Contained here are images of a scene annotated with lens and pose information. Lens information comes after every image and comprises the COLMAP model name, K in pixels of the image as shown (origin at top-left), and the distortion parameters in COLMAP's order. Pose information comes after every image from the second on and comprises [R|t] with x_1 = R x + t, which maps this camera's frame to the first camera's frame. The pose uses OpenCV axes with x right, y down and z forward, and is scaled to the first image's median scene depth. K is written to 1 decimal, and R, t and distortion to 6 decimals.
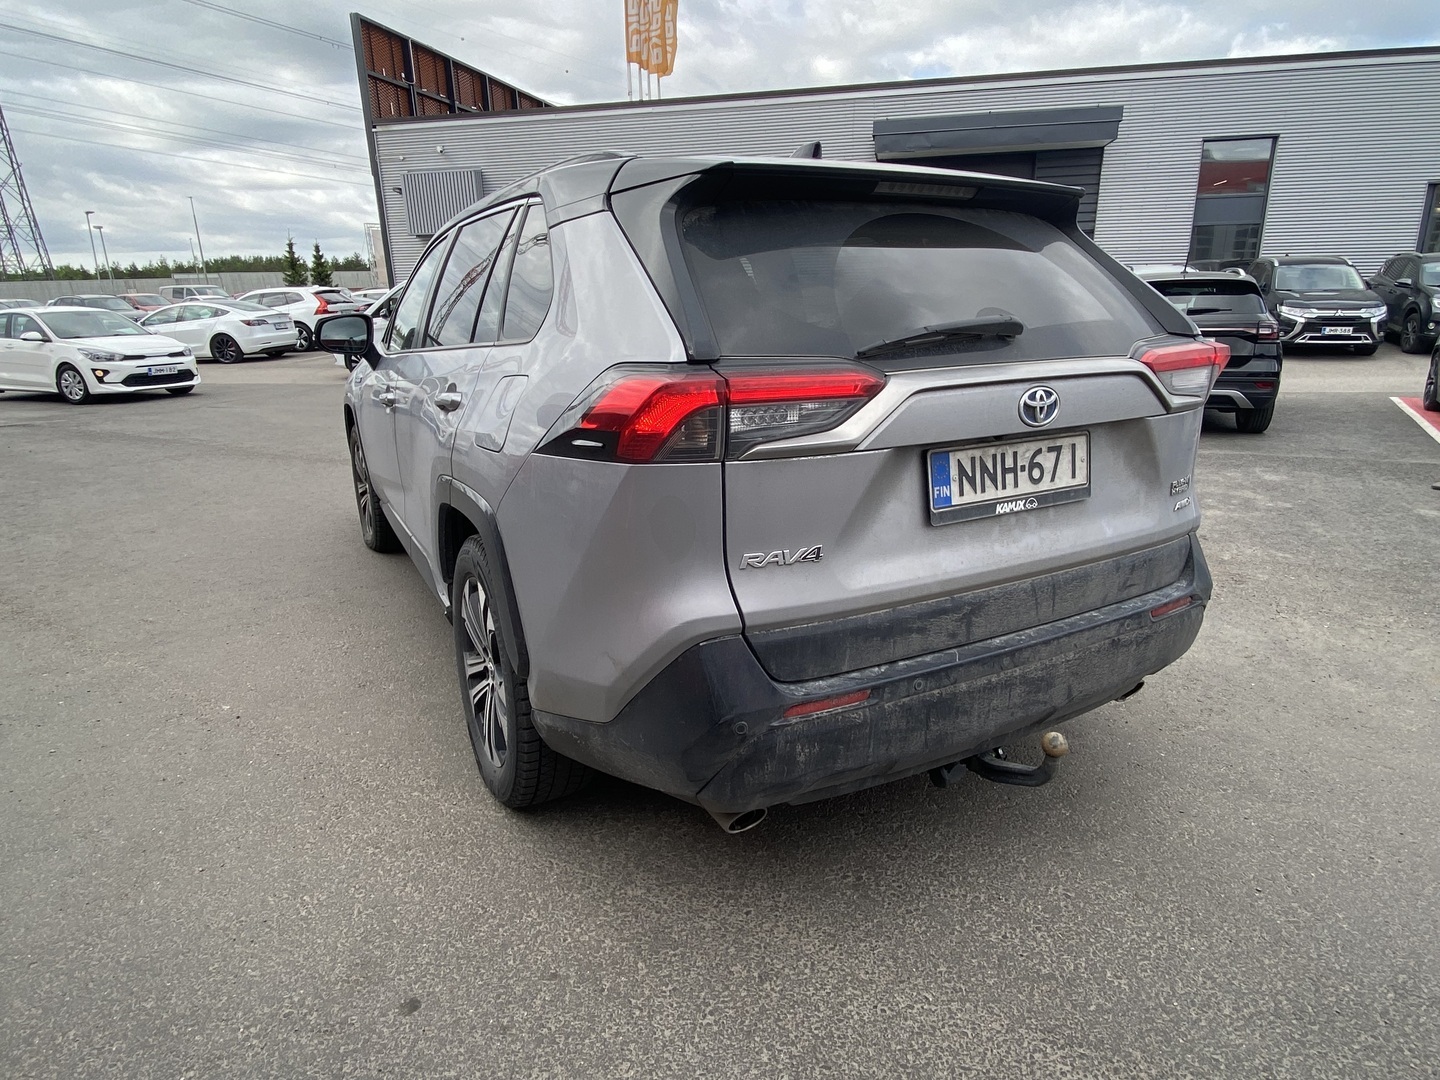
lens RADIAL K [[848.5, 0, 723.7], [0, 848.5, 539.1], [0, 0, 1]] dist [0.038982, -0.026950]
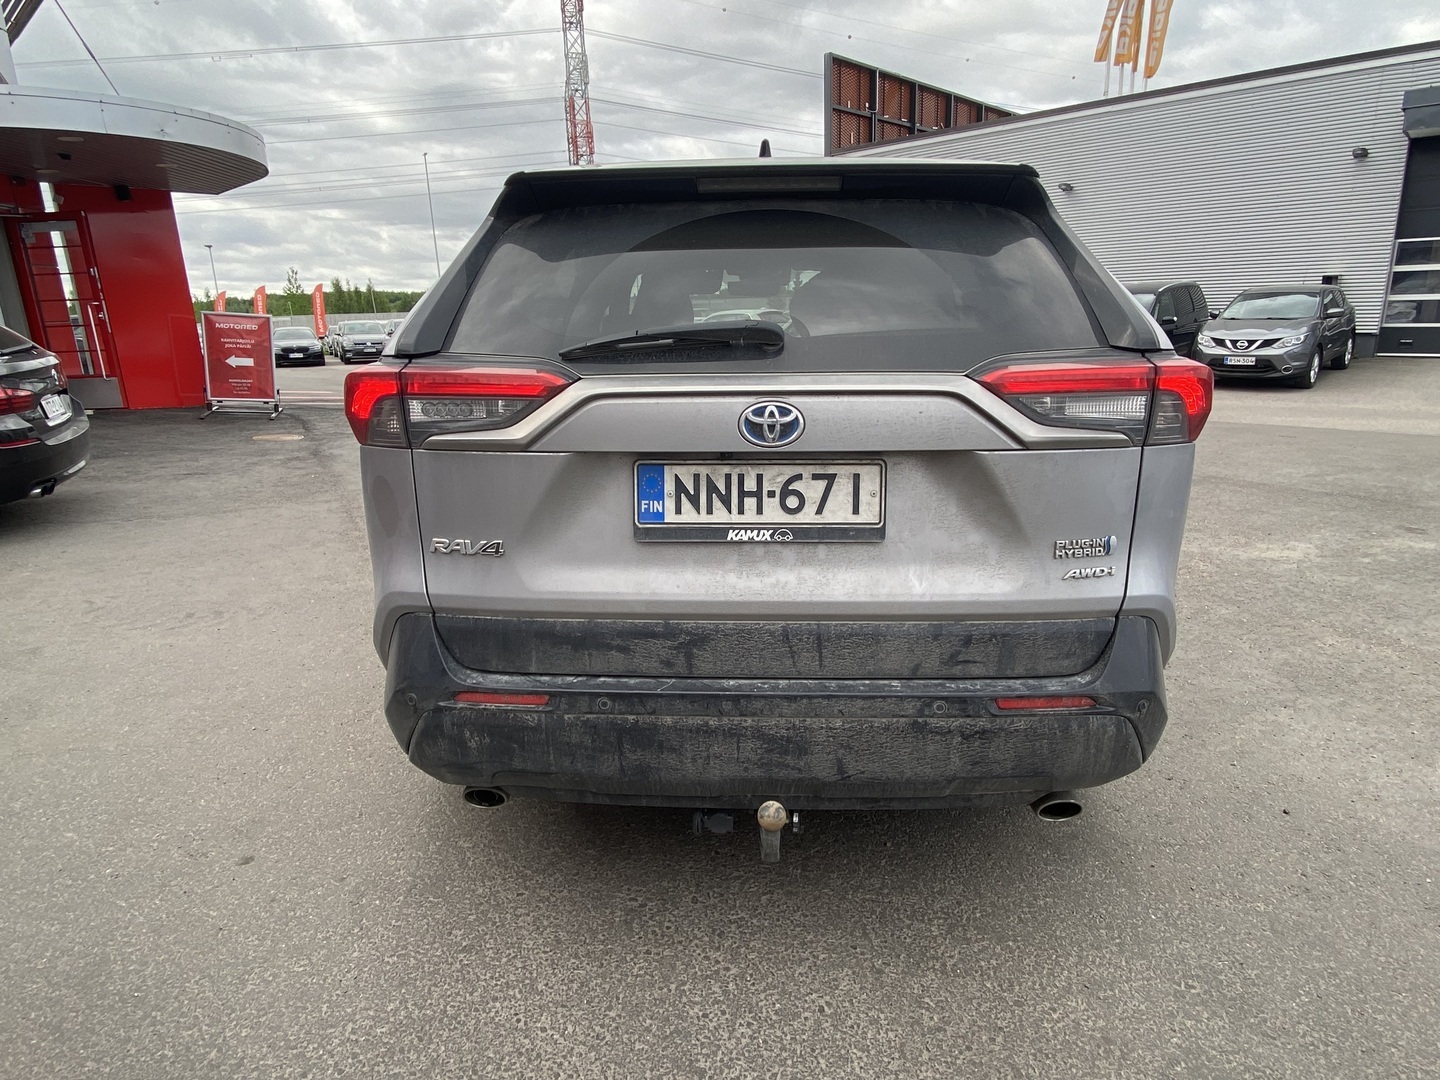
lens RADIAL K [[842.2, 0, 720.0], [0, 842.2, 540.0], [0, 0, 1]] dist [0.081578, -0.082164]
pose [[0.856300, 0.134568, -0.498639, 0.736483], [-0.143336, 0.989454, 0.020878, -0.045940], [0.496190, 0.053595, 0.866558, 0.218211]]
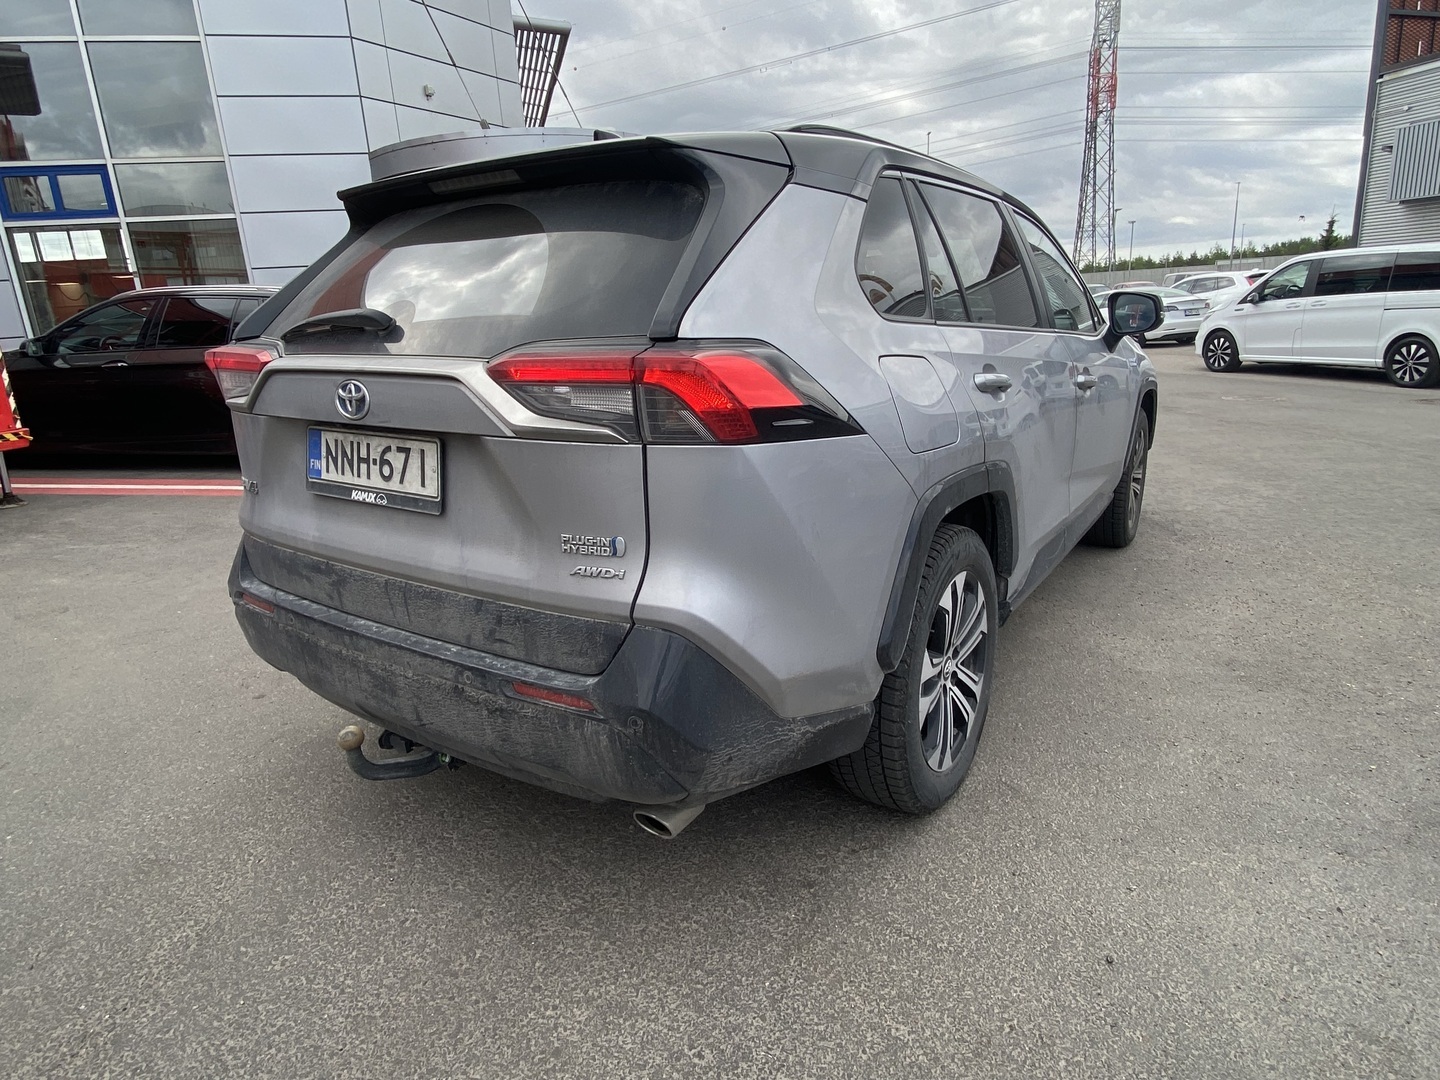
lens RADIAL K [[848.5, 0, 723.7], [0, 848.5, 539.1], [0, 0, 1]] dist [0.038982, -0.026950]
pose [[0.447497, 0.237027, -0.862302, 1.401179], [-0.223400, 0.963294, 0.148852, -0.233138], [0.865932, 0.126028, 0.484023, 0.869439]]
